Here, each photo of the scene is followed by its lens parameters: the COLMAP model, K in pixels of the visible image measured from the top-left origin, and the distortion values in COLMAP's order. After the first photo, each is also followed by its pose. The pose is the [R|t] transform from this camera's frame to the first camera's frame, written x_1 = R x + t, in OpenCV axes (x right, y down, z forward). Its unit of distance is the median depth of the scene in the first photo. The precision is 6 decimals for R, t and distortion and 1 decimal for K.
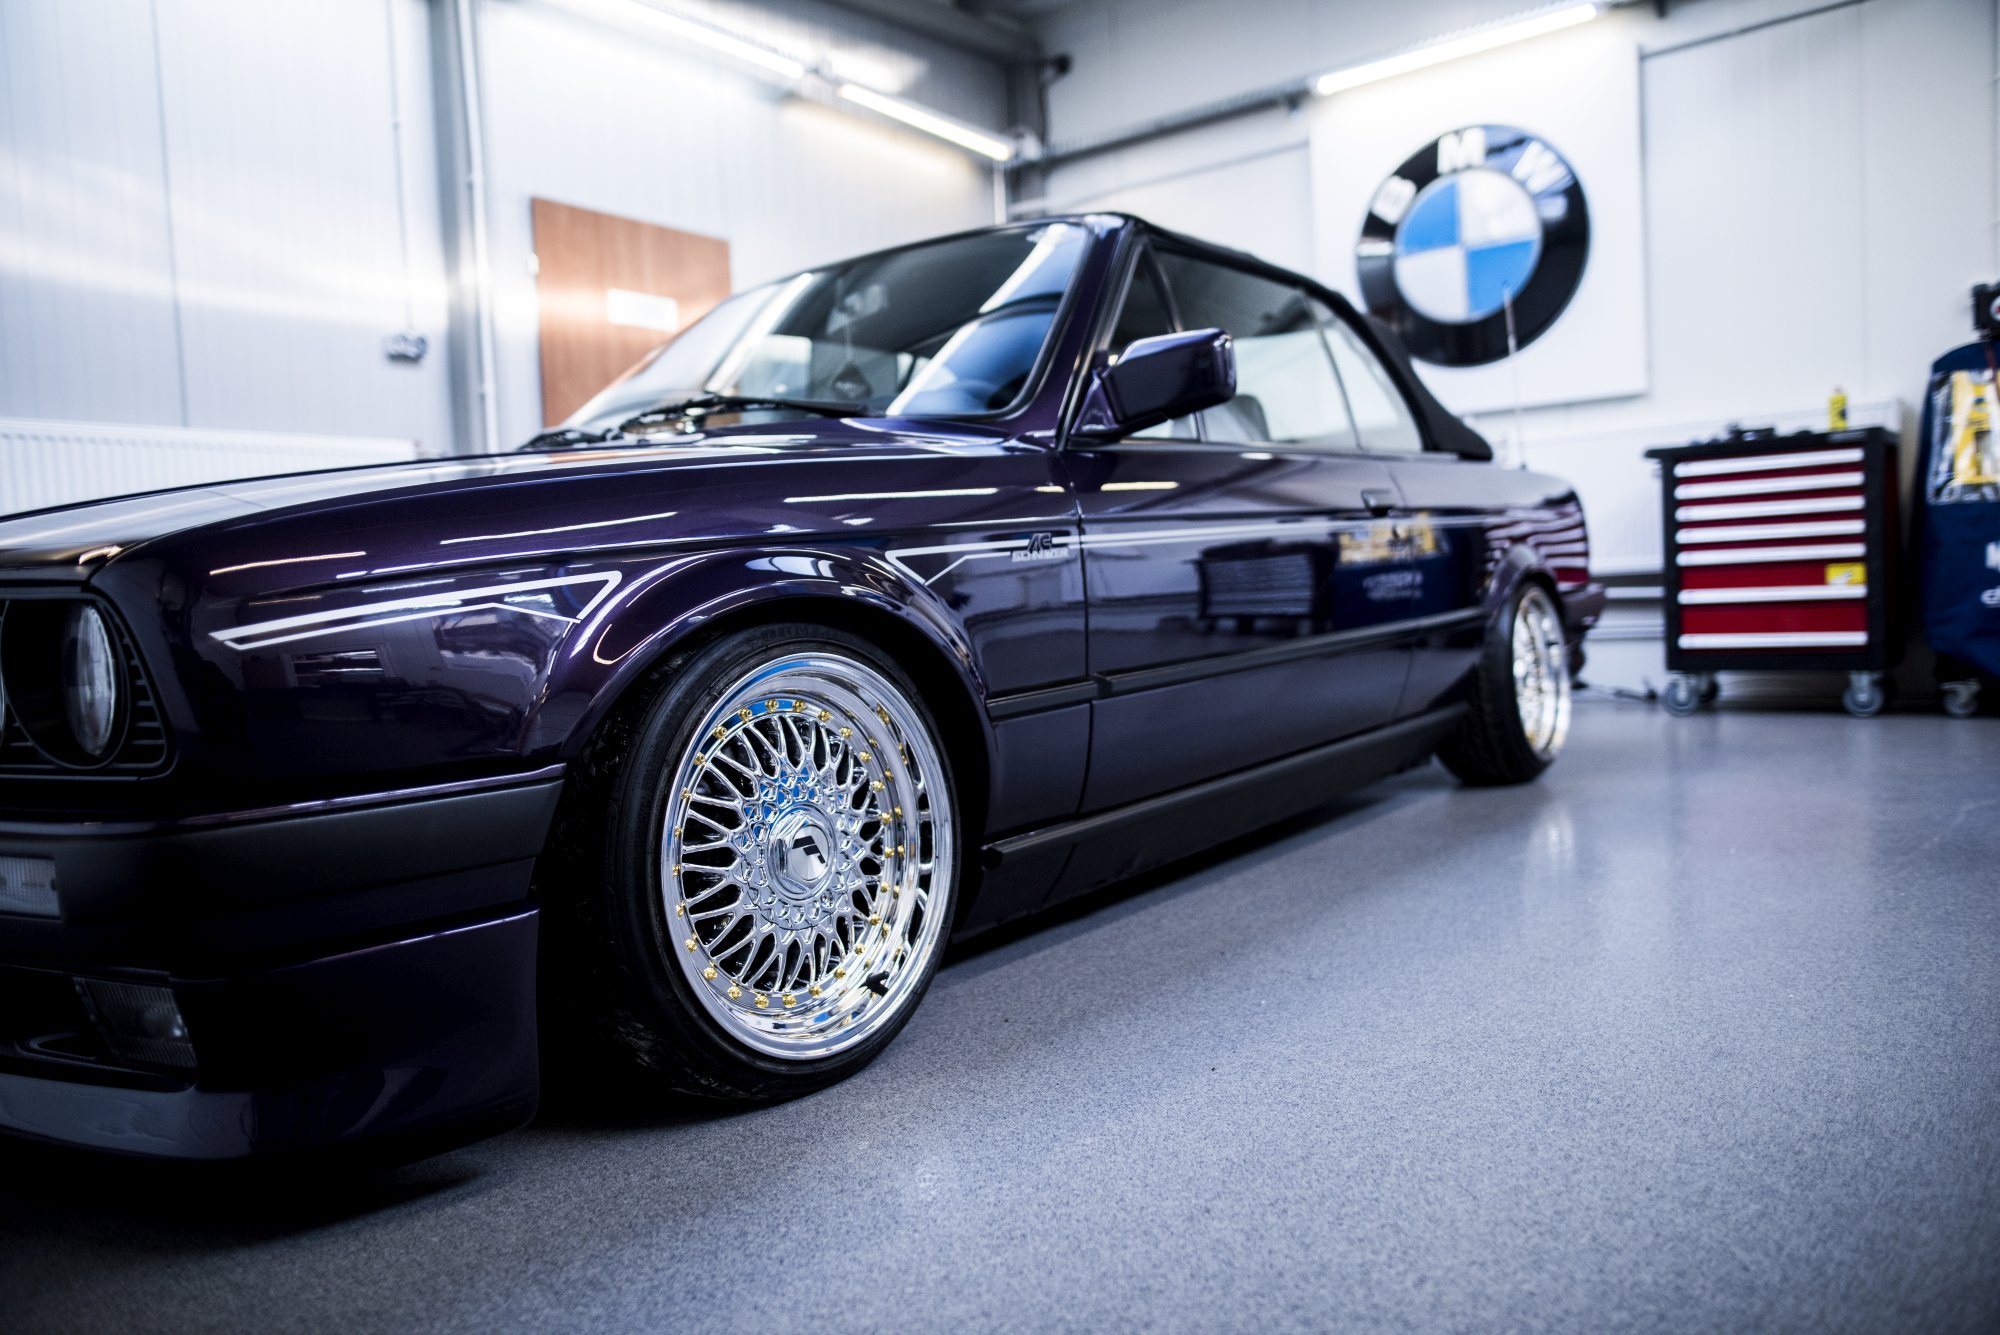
lens RADIAL K [[1356.6, 0, 983.3], [0, 1356.6, 637.3], [0, 0, 1]] dist [-0.007145, 0.006872]
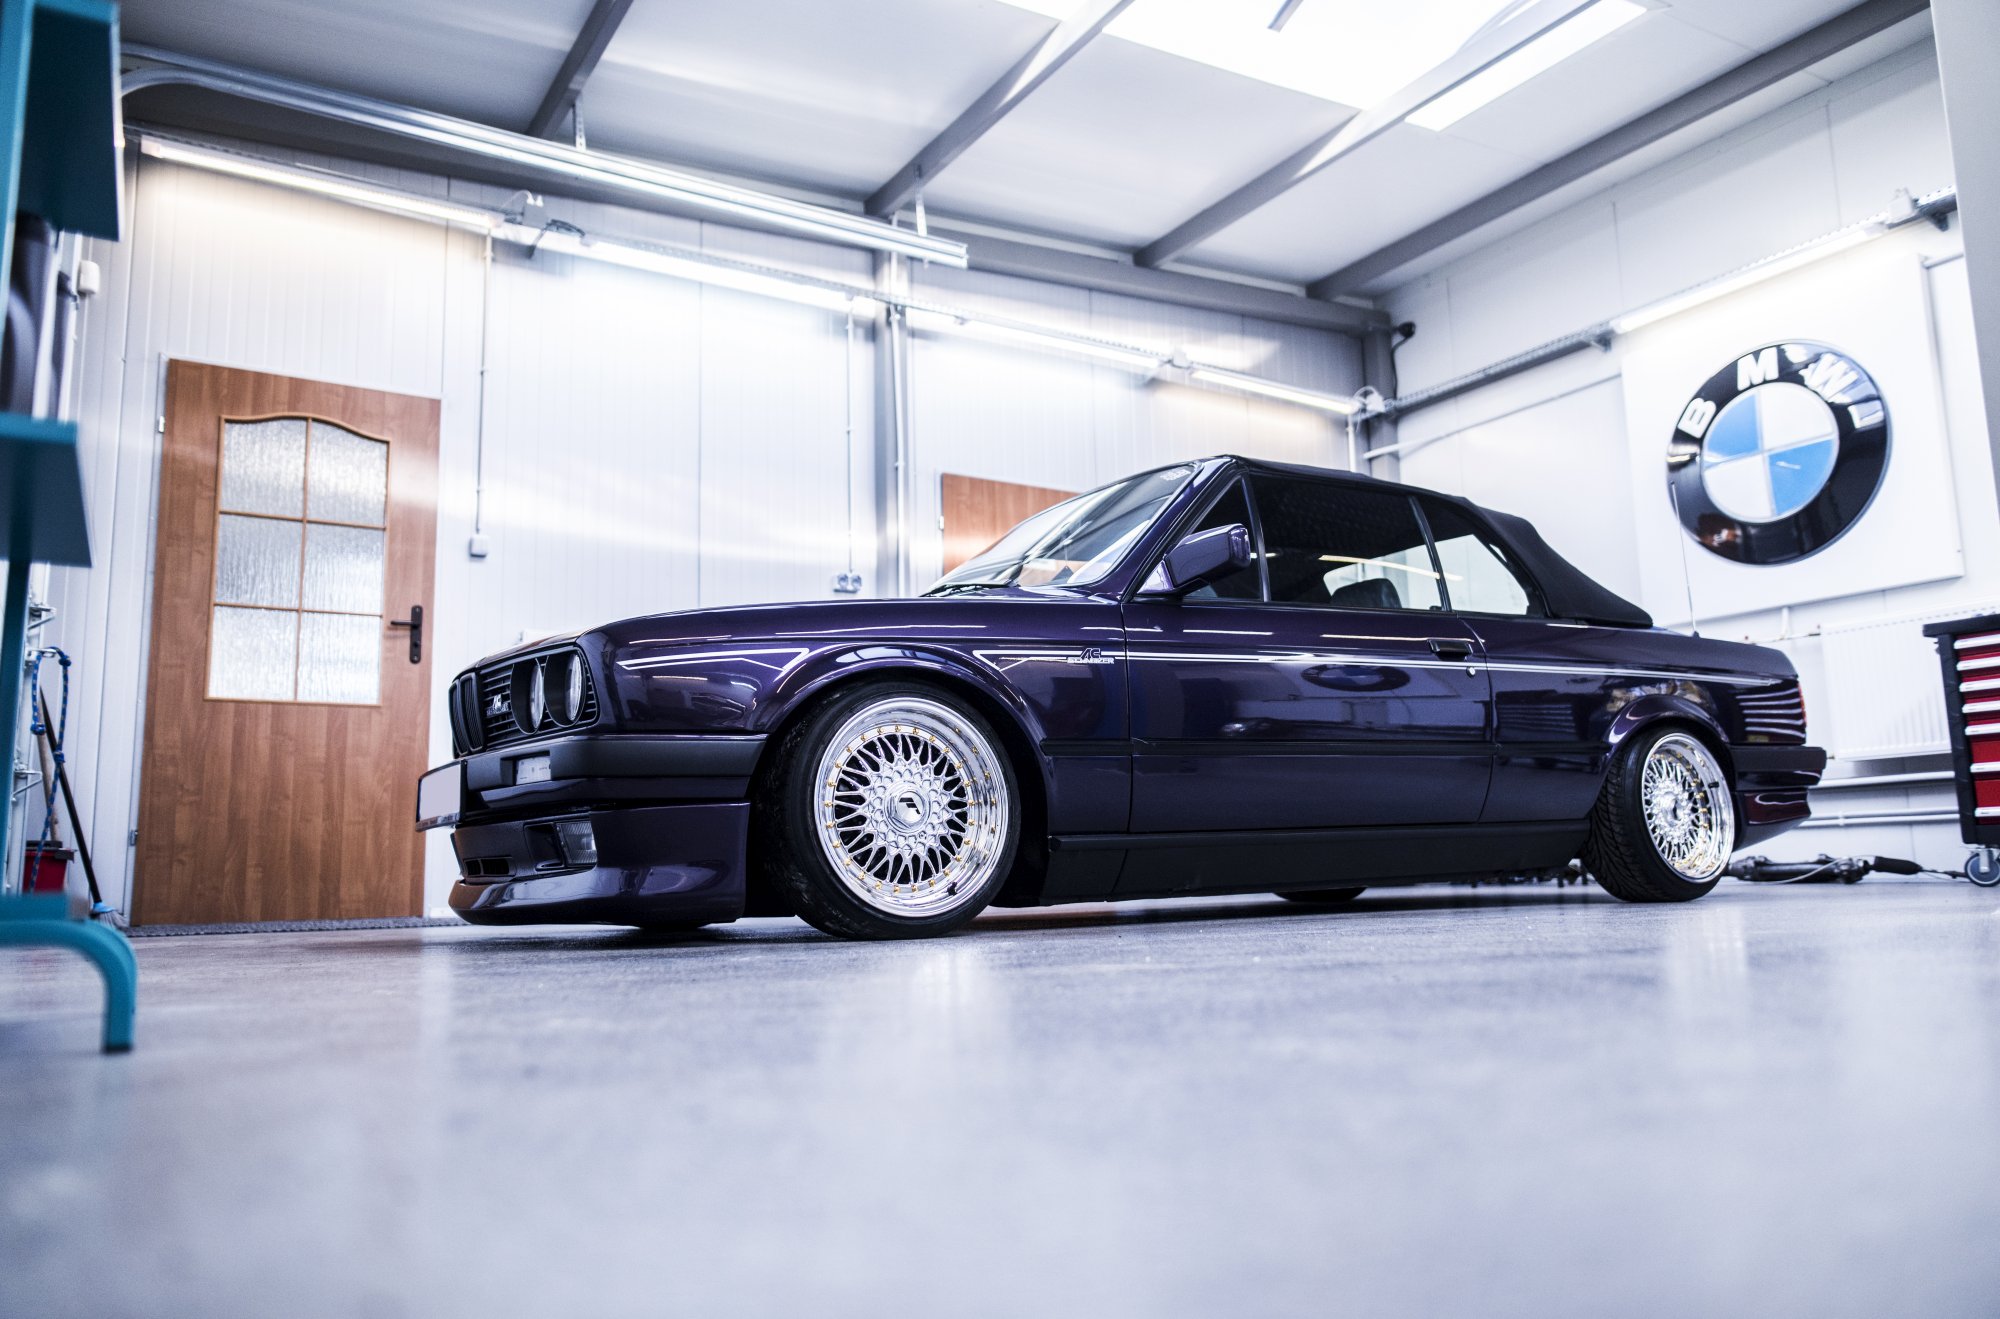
lens RADIAL K [[1356.6, 0, 1009.0], [0, 1356.6, 669.5], [0, 0, 1]] dist [-0.007145, 0.006872]
pose [[0.936301, -0.026741, -0.350180, 0.219649], [-0.030458, 0.987157, -0.156821, 0.088407], [0.349876, 0.157498, 0.923462, -0.230171]]
